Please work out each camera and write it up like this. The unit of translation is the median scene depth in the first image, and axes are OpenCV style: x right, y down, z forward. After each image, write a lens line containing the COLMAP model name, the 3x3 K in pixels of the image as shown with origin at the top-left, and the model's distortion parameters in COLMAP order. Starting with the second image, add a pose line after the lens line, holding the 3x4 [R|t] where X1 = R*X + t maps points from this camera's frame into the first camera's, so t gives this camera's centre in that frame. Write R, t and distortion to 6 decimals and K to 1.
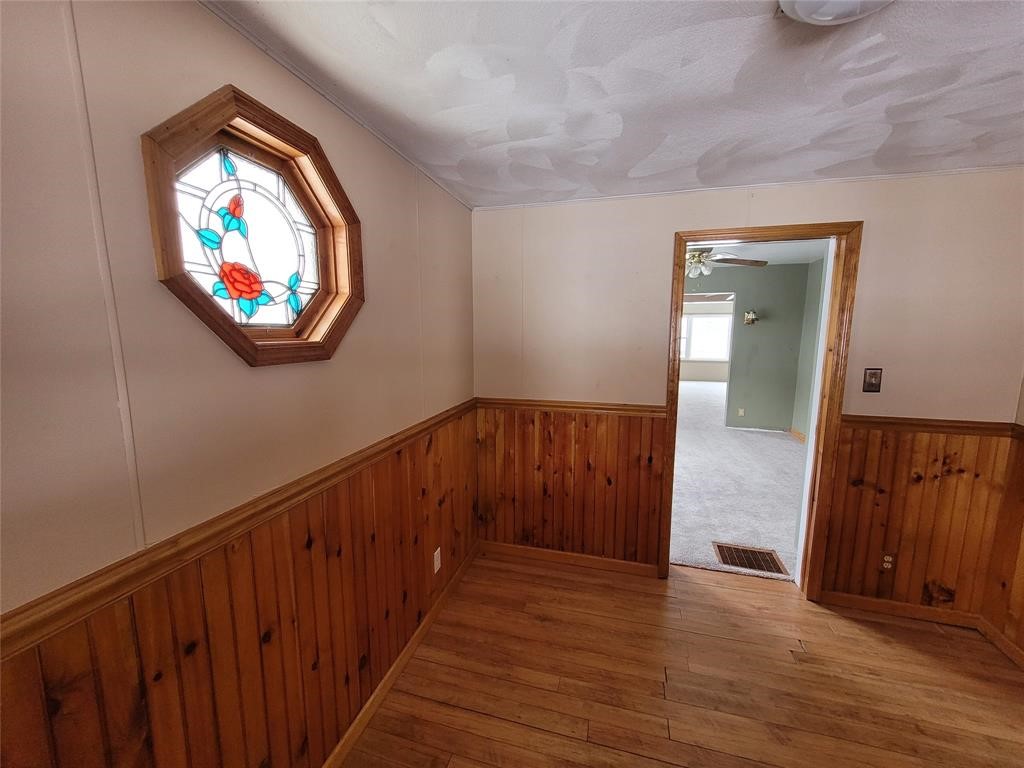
lens RADIAL K [[403.1, 0, 512.0], [0, 403.1, 384.0], [0, 0, 1]] dist [-0.000301, -0.000089]
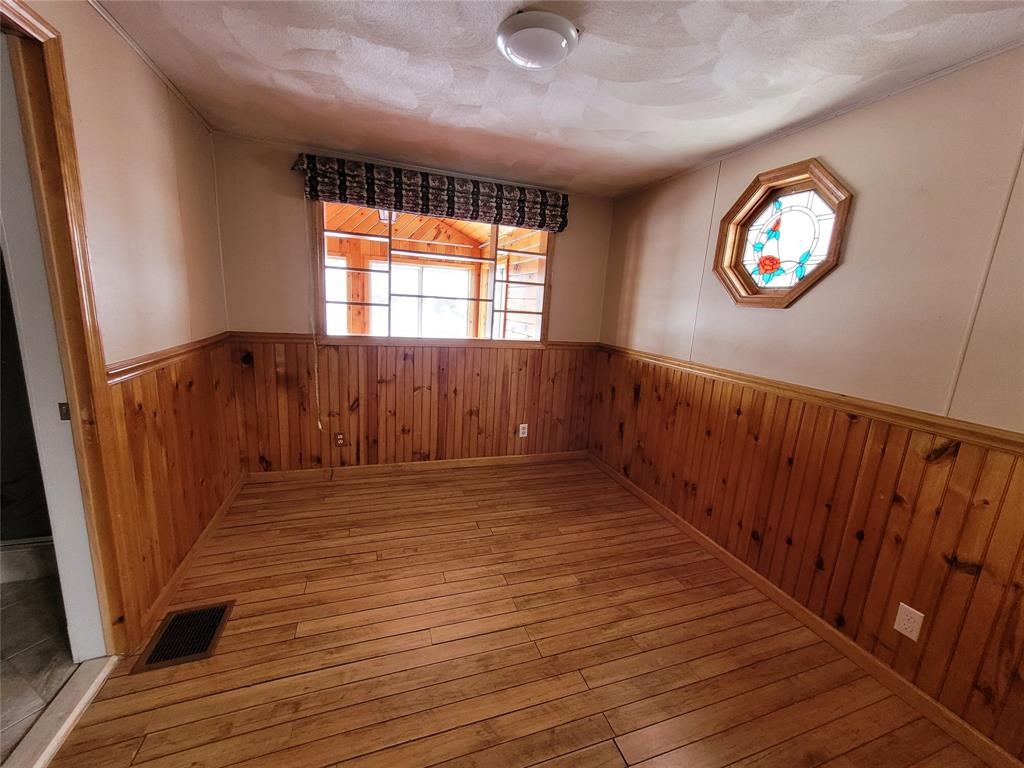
lens RADIAL K [[403.1, 0, 512.0], [0, 403.1, 384.0], [0, 0, 1]] dist [-0.000301, -0.000089]
pose [[-0.823306, 0.062397, -0.564157, 1.293968], [-0.137814, 0.942221, 0.305331, -0.120248], [0.550613, 0.329130, -0.767137, 1.763438]]
